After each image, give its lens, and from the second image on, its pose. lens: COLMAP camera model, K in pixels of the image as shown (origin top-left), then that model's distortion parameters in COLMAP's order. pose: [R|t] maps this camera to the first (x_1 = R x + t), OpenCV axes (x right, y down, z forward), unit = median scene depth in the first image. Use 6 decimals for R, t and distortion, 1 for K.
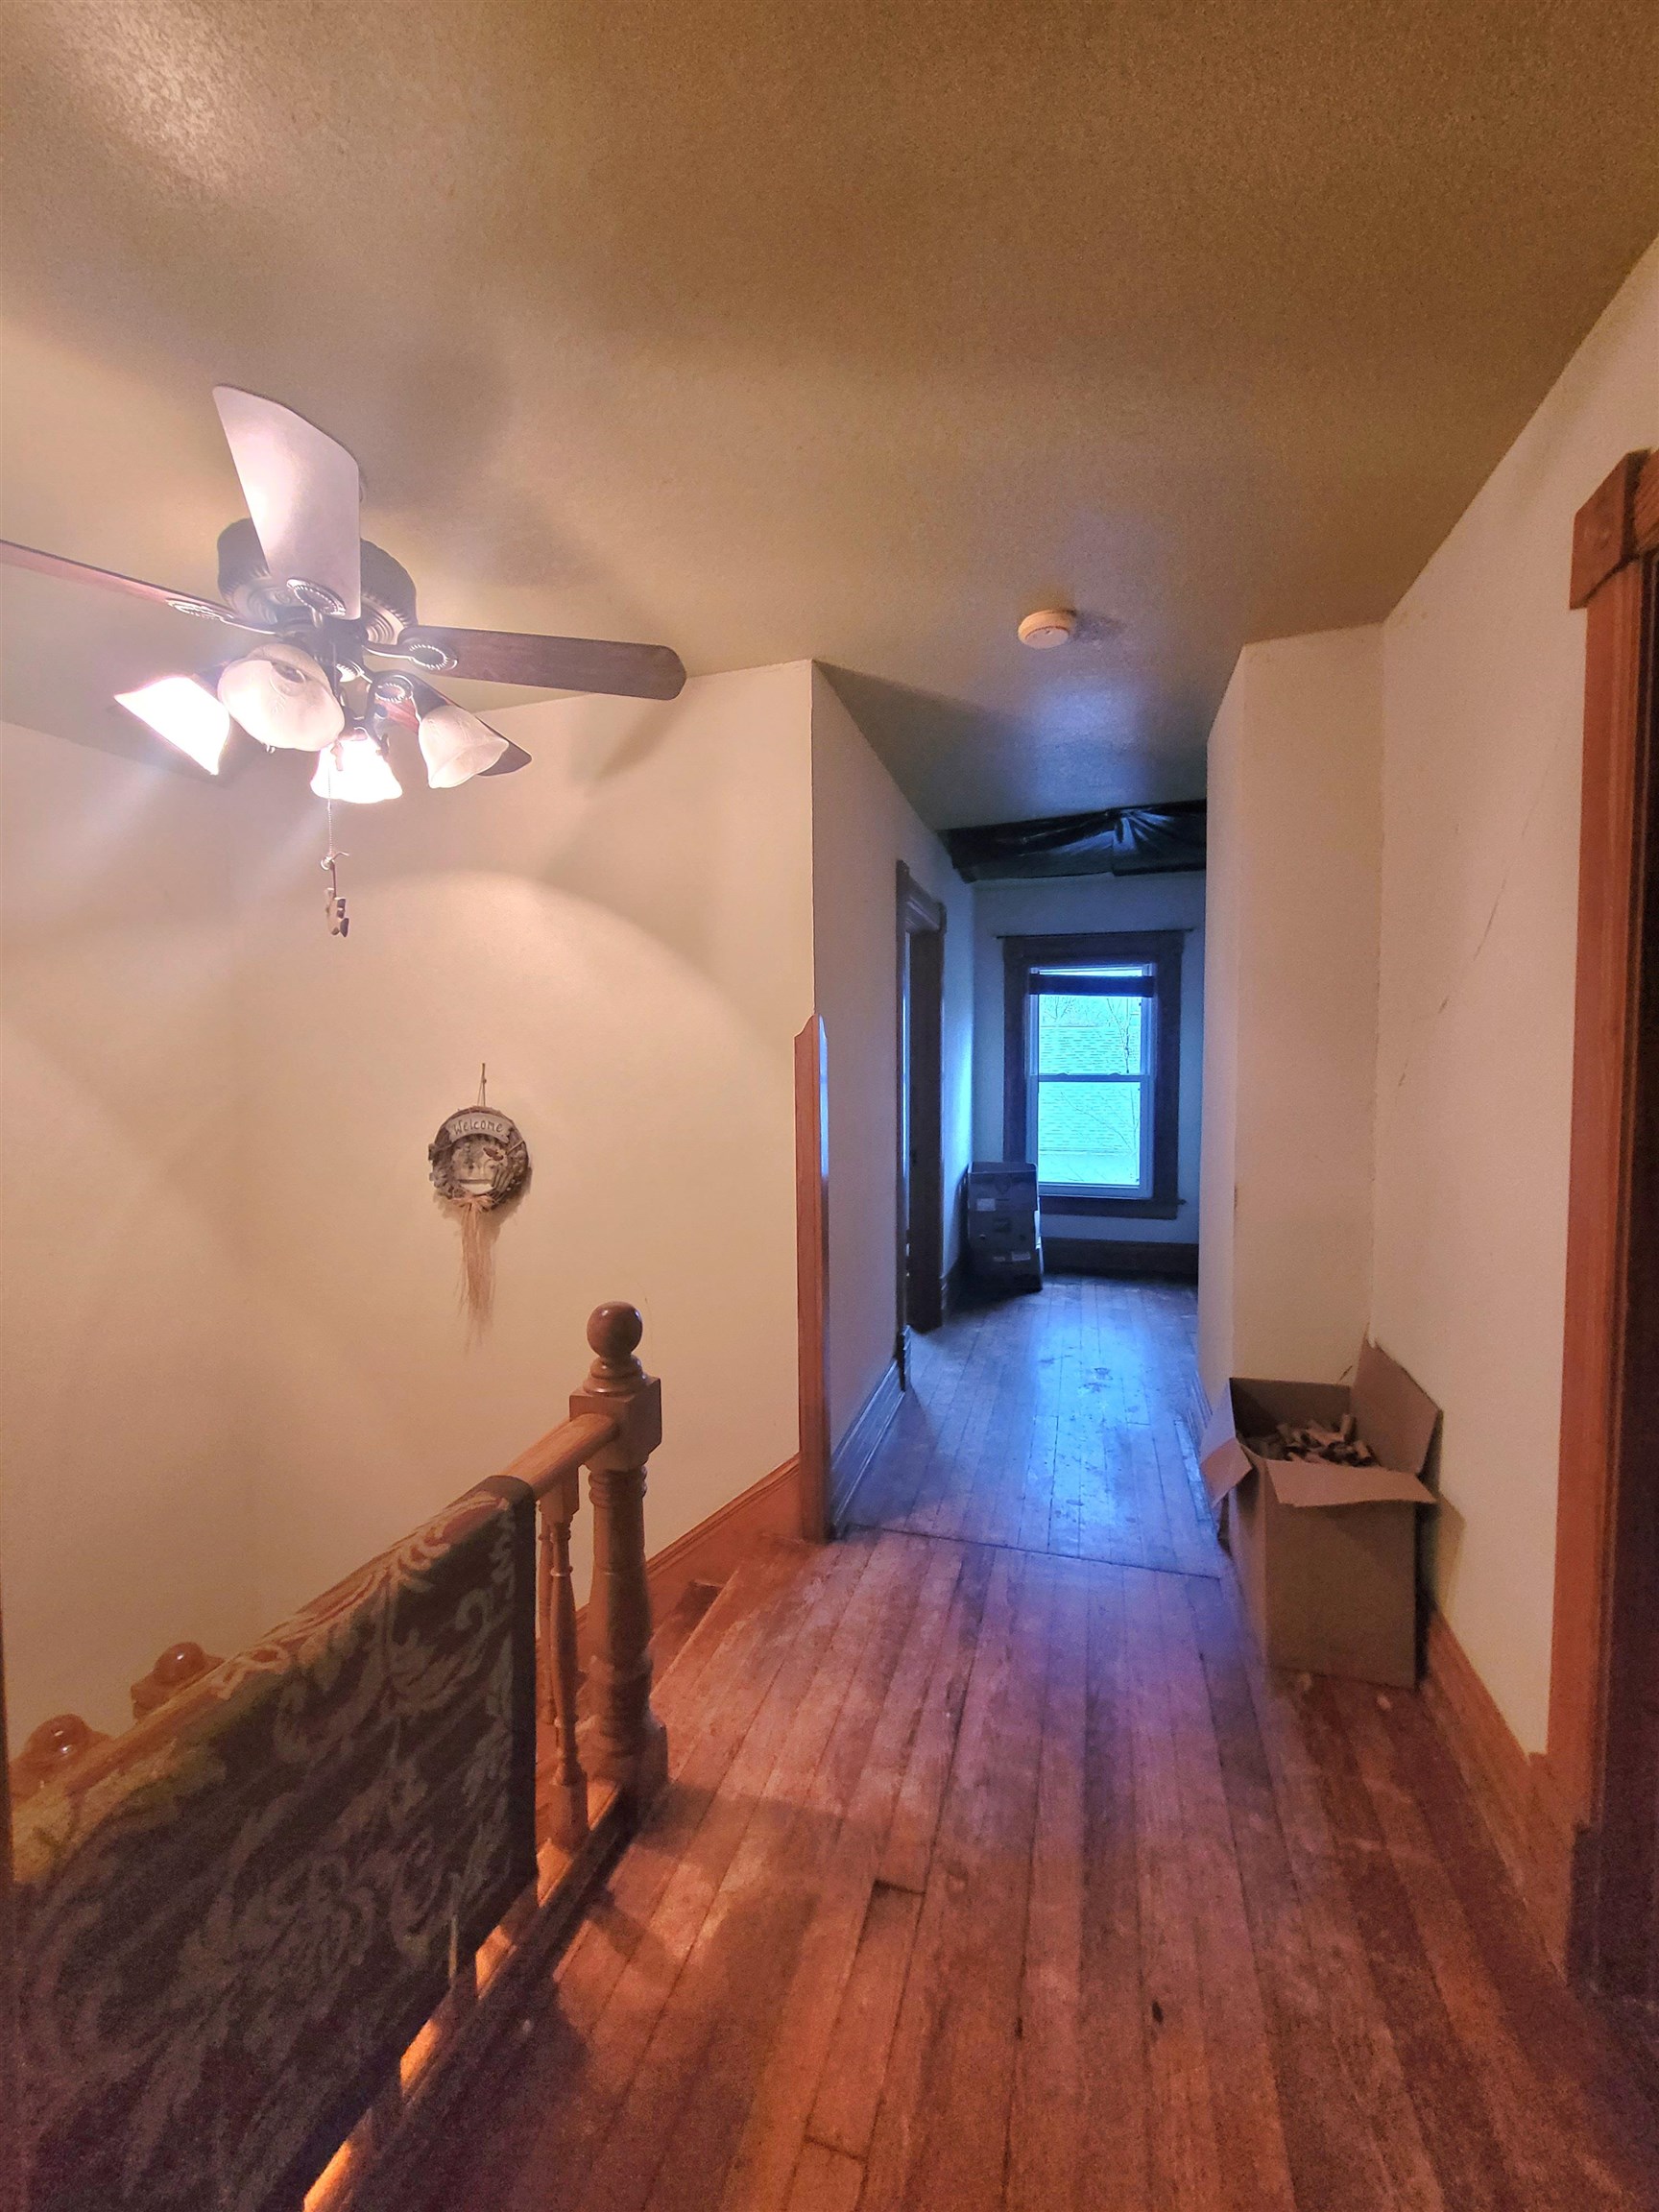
lens RADIAL K [[866.9, 0, 827.9], [0, 866.9, 1096.7], [0, 0, 1]] dist [-0.000906, -0.000764]
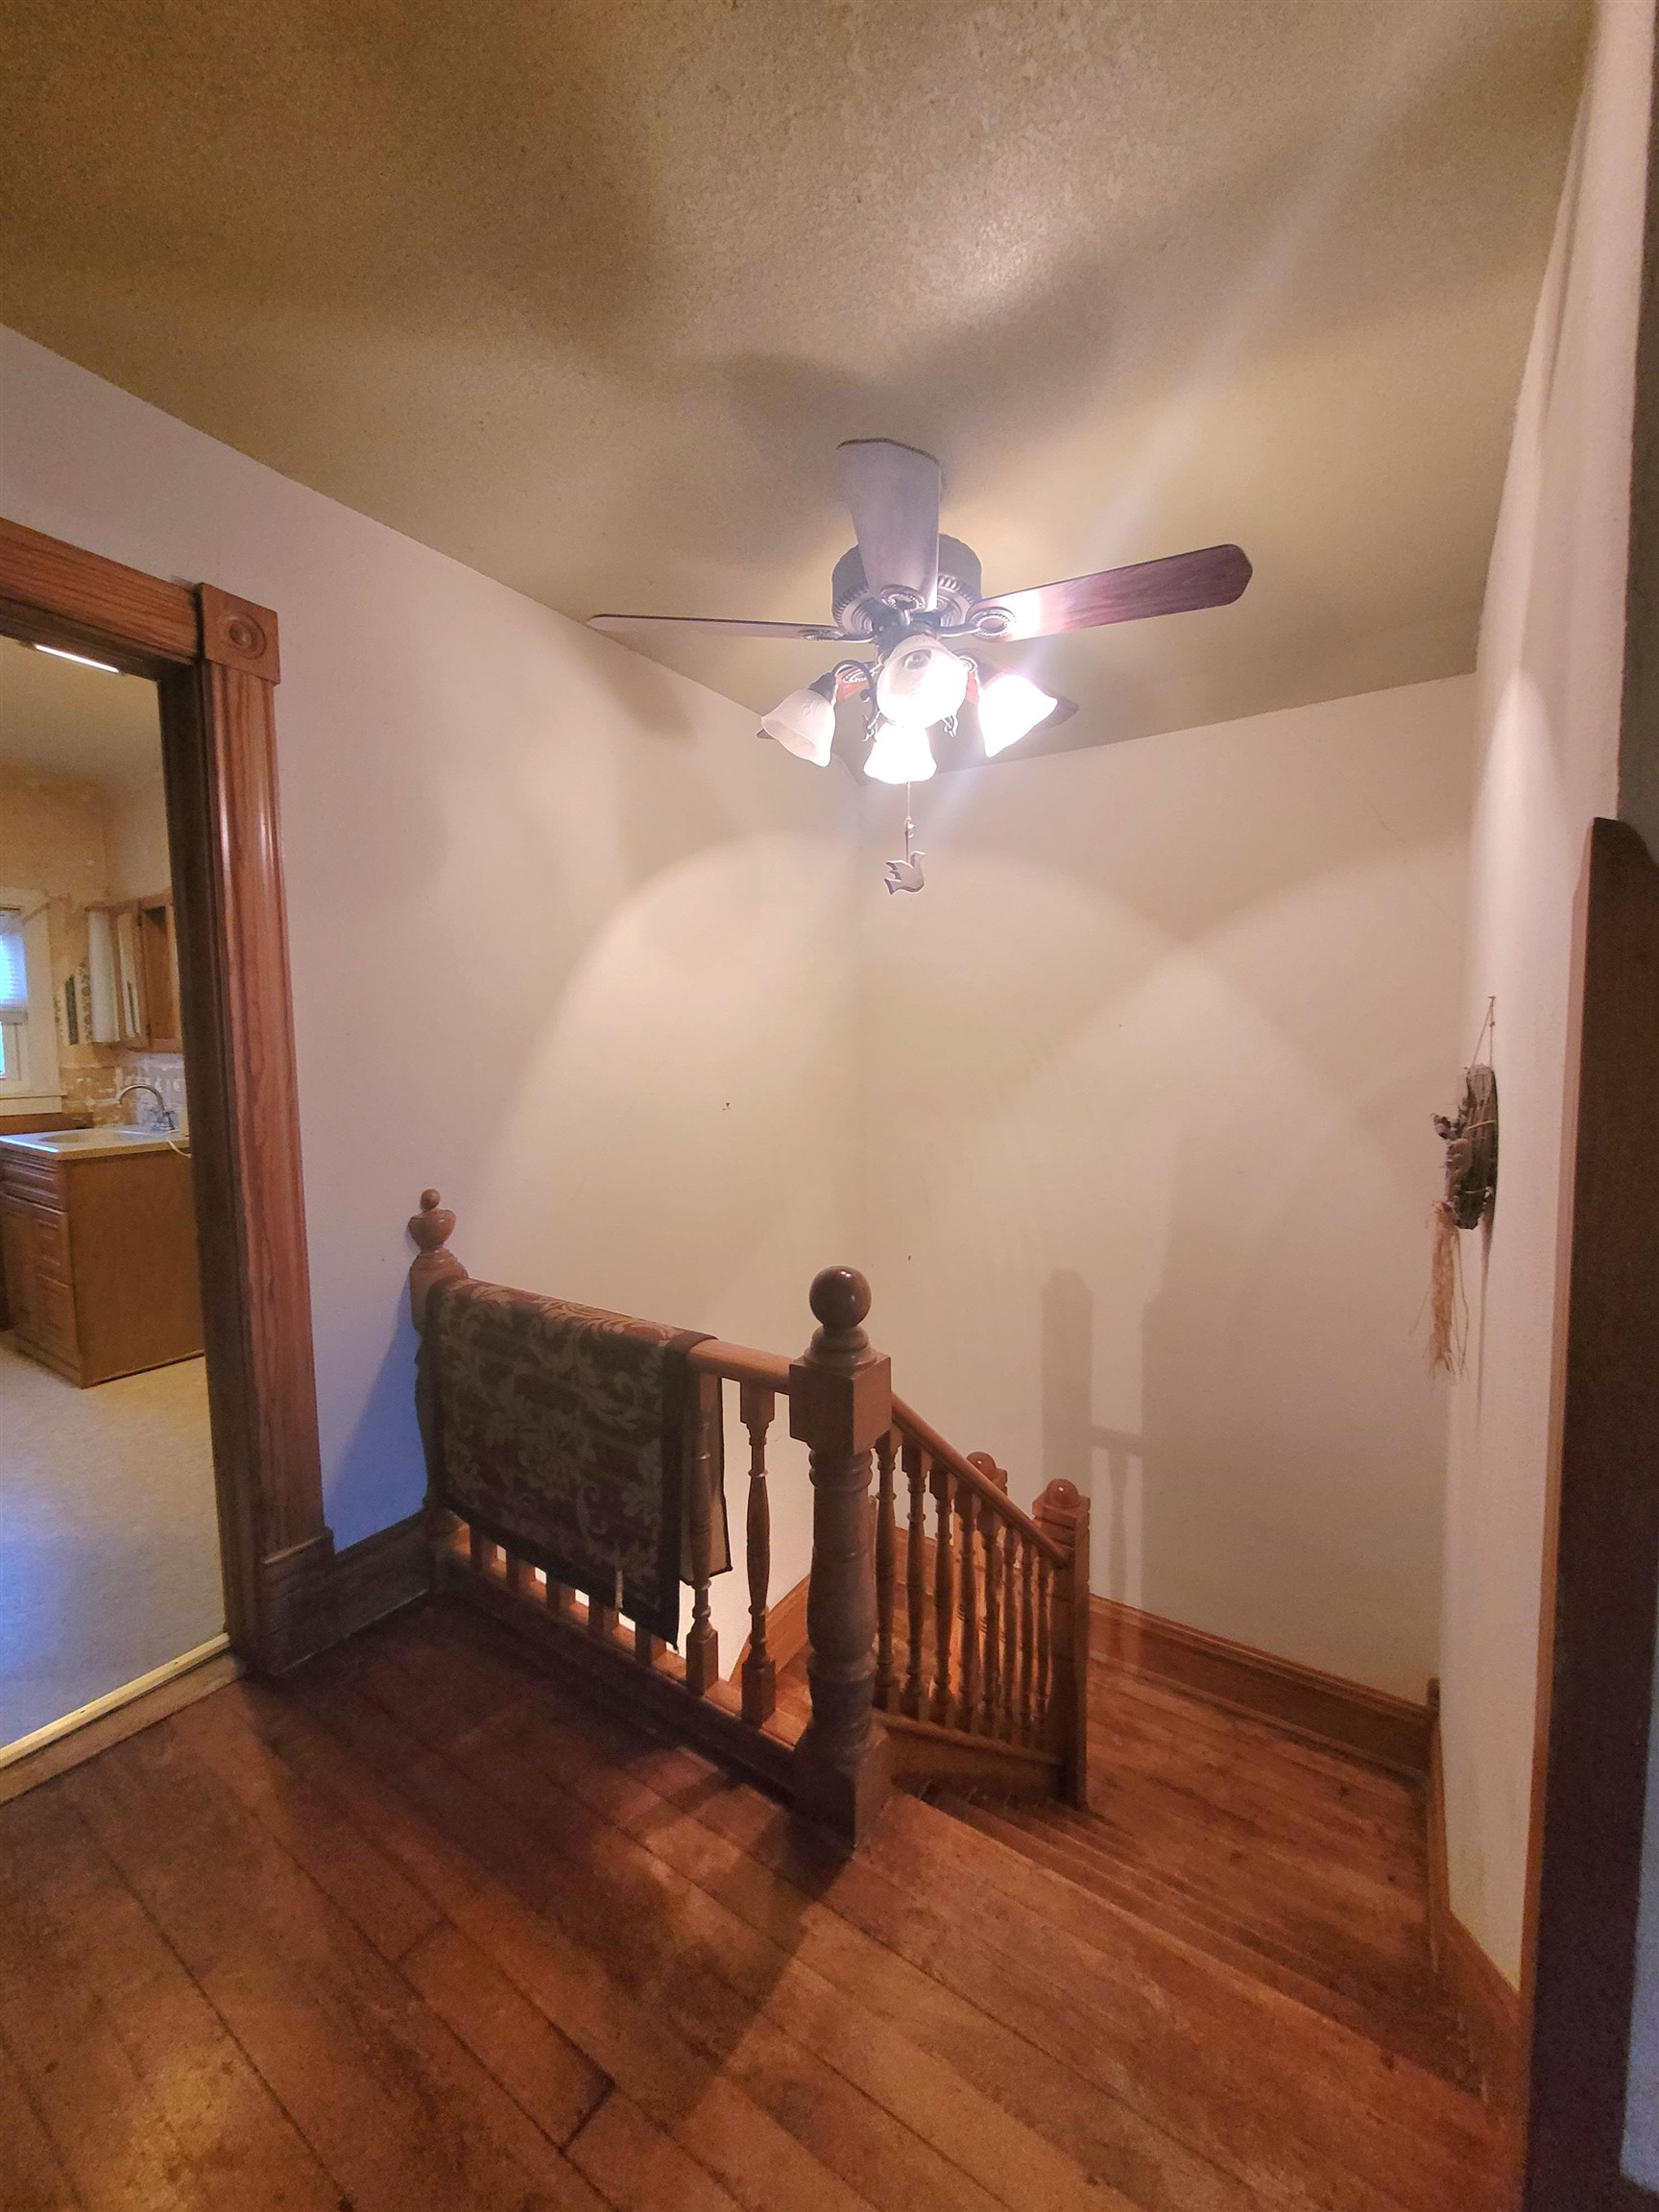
lens RADIAL K [[866.9, 0, 833.1], [0, 866.9, 1103.9], [0, 0, 1]] dist [-0.000906, -0.000764]
pose [[-0.286046, 0.088926, -0.954081, 0.675087], [-0.032662, 0.994201, 0.102458, -0.024416], [0.957659, 0.060470, -0.281483, 1.410578]]
